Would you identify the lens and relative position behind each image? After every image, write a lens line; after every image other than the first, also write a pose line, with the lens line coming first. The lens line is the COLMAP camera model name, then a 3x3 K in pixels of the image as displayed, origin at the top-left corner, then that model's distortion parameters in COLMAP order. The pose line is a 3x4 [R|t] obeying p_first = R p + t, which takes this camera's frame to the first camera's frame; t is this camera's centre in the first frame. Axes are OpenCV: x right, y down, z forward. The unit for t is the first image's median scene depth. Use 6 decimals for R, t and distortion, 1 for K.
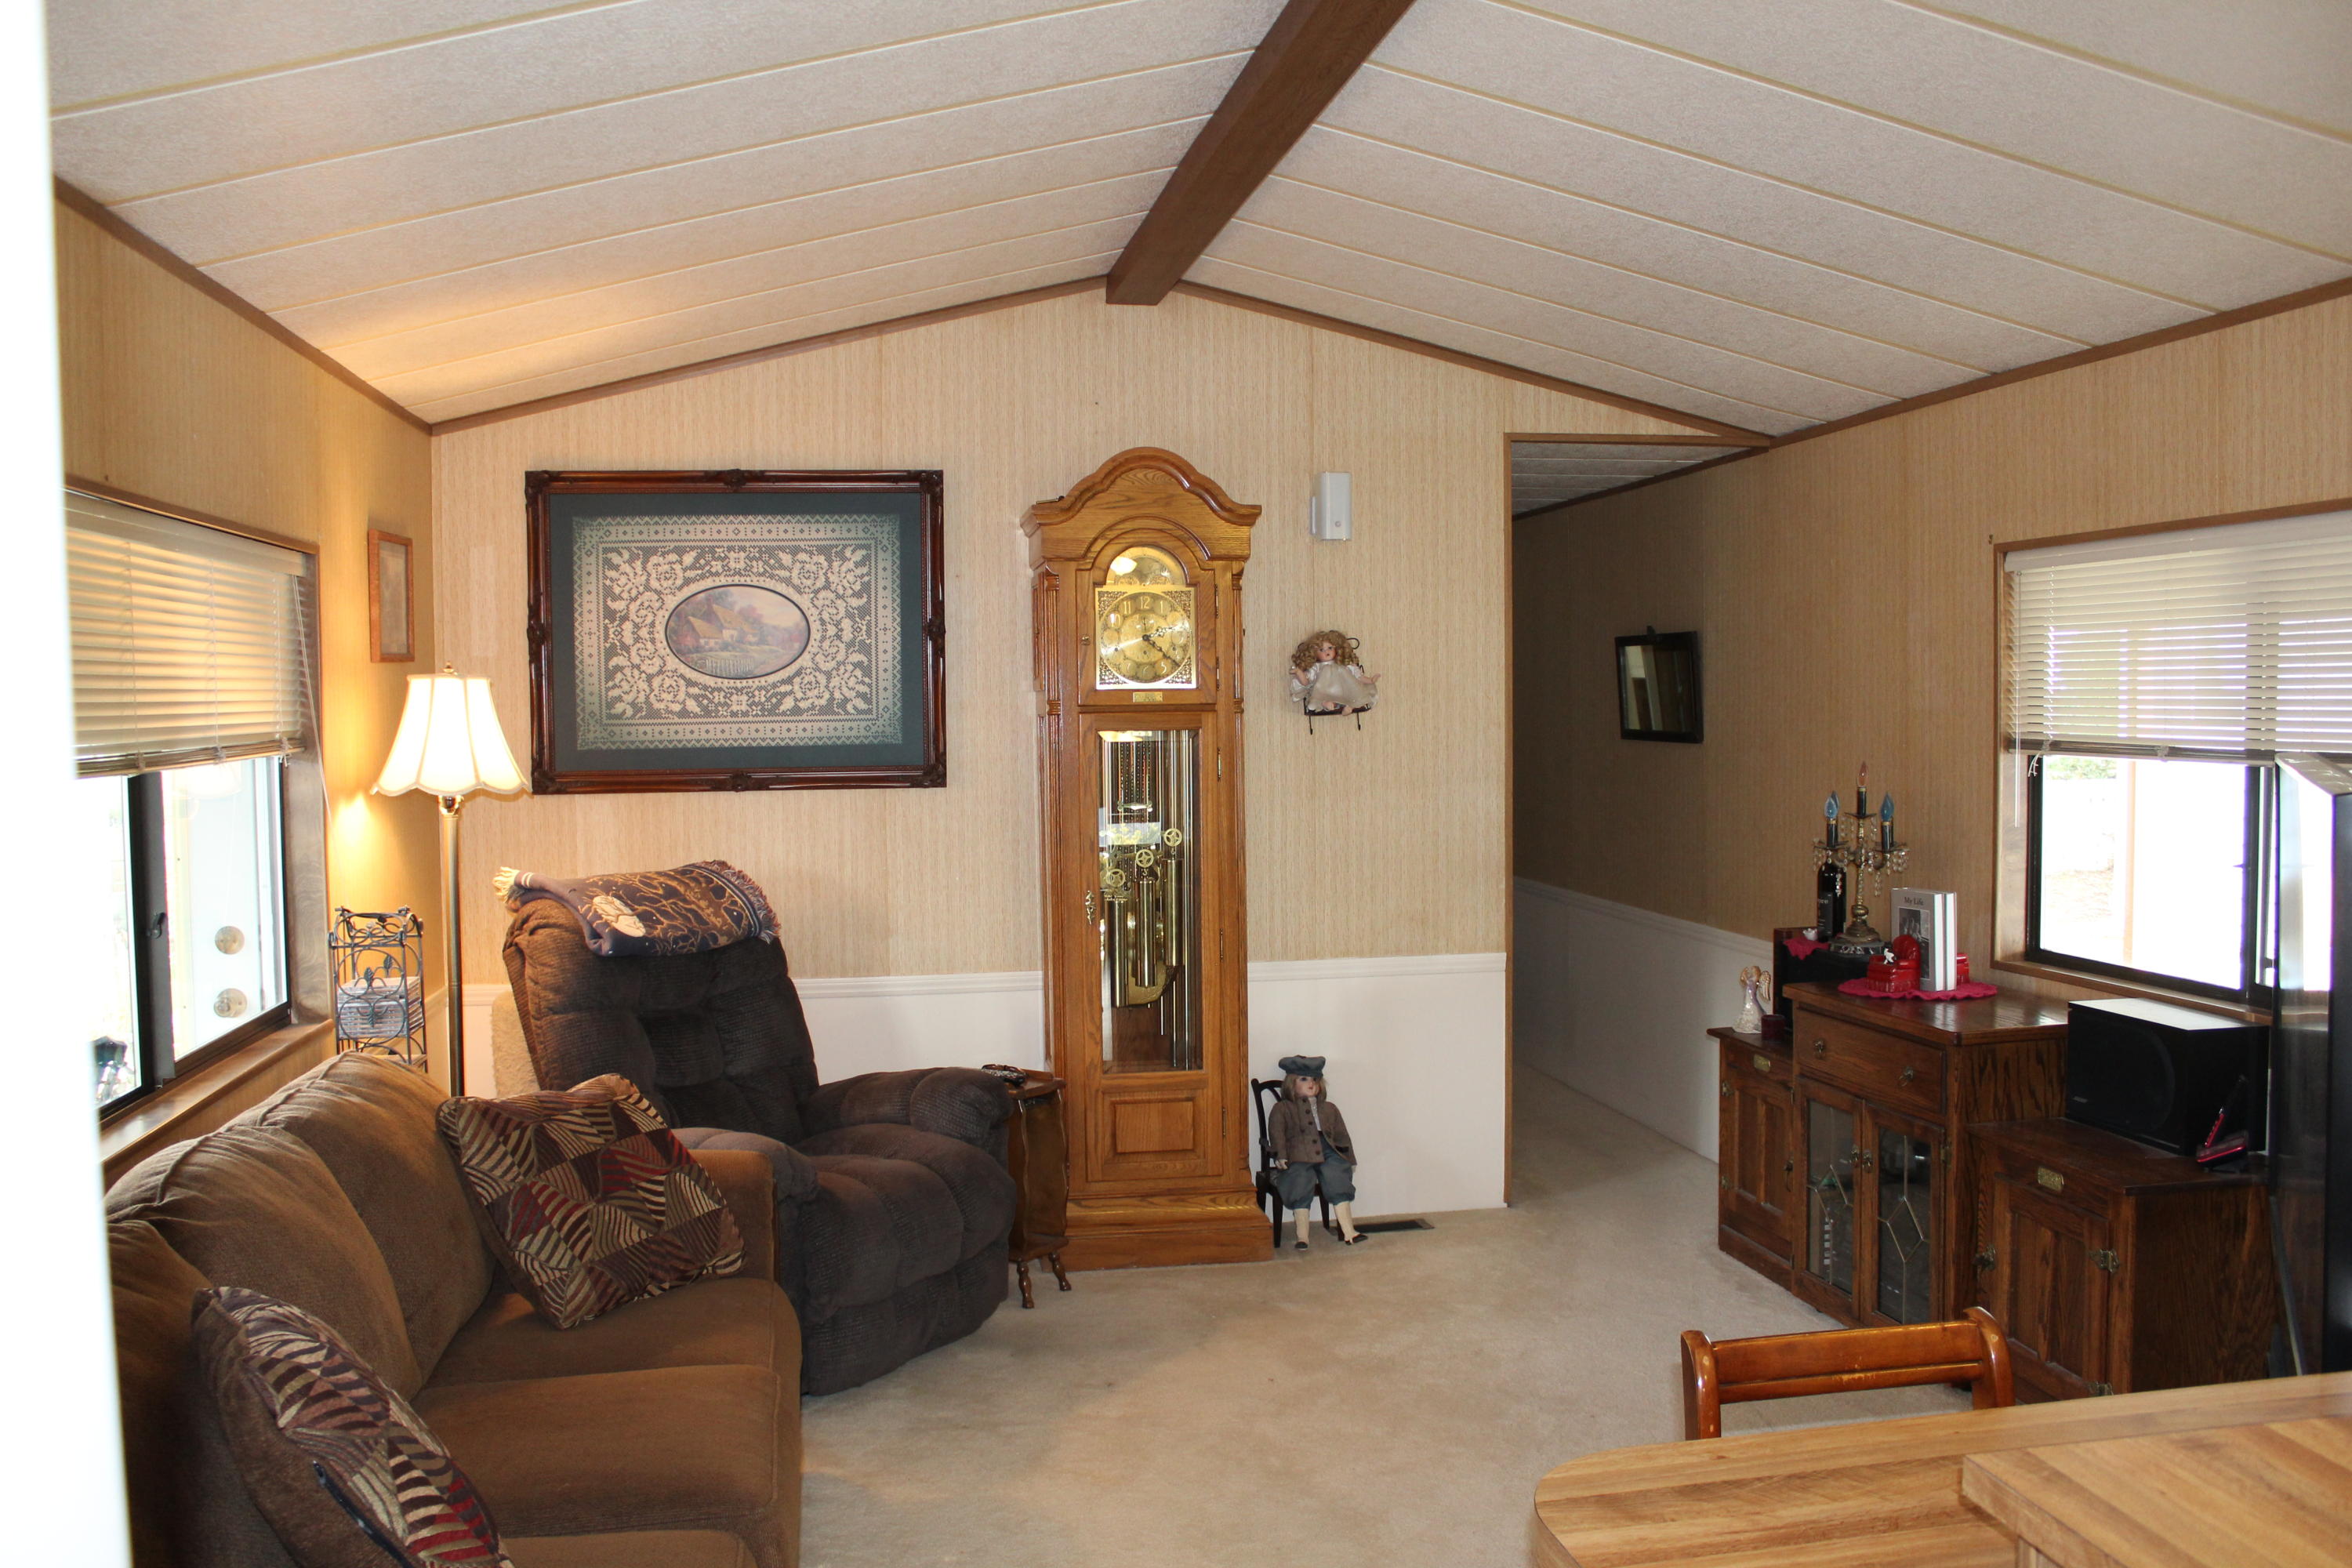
lens RADIAL K [[1973.5, 0, 1141.0], [0, 1973.5, 797.3], [0, 0, 1]] dist [-0.165569, 0.158587]
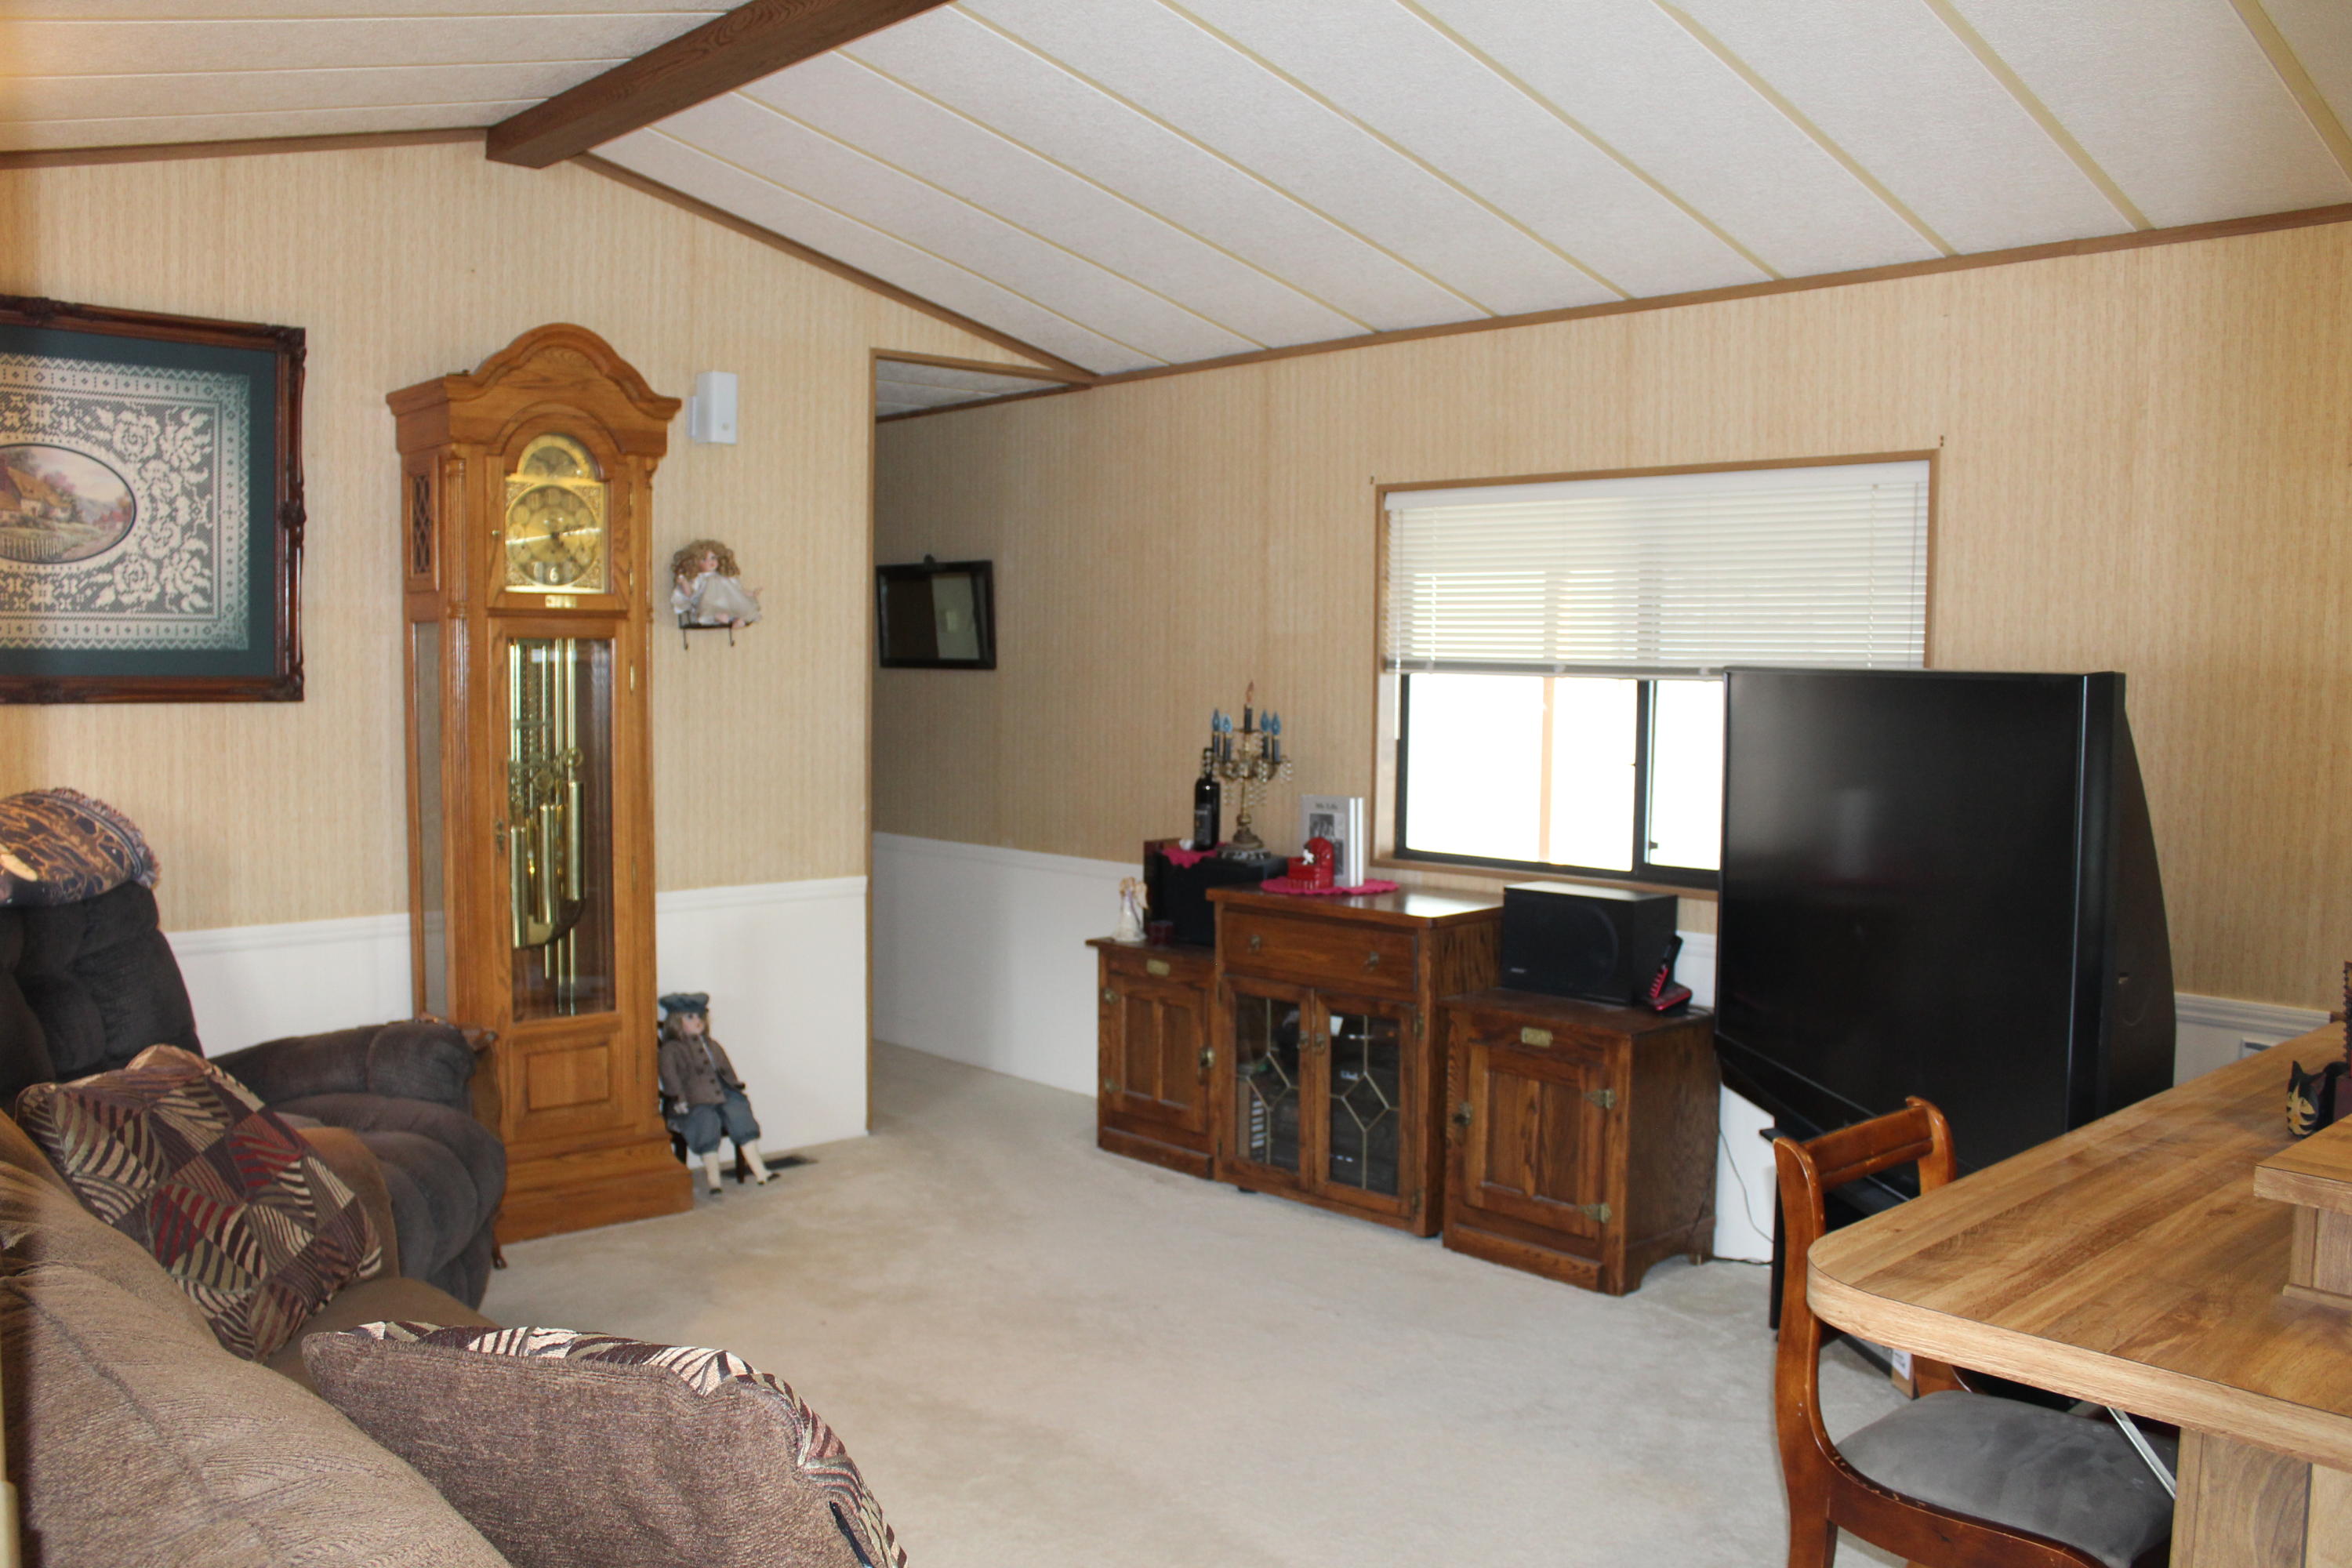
lens RADIAL K [[1973.5, 0, 1141.0], [0, 1973.5, 797.3], [0, 0, 1]] dist [-0.165569, 0.158587]
pose [[0.833875, -0.016592, 0.551704, -0.264971], [0.006008, 0.999762, 0.020986, 0.021559], [-0.551921, -0.014186, 0.833776, 0.110261]]
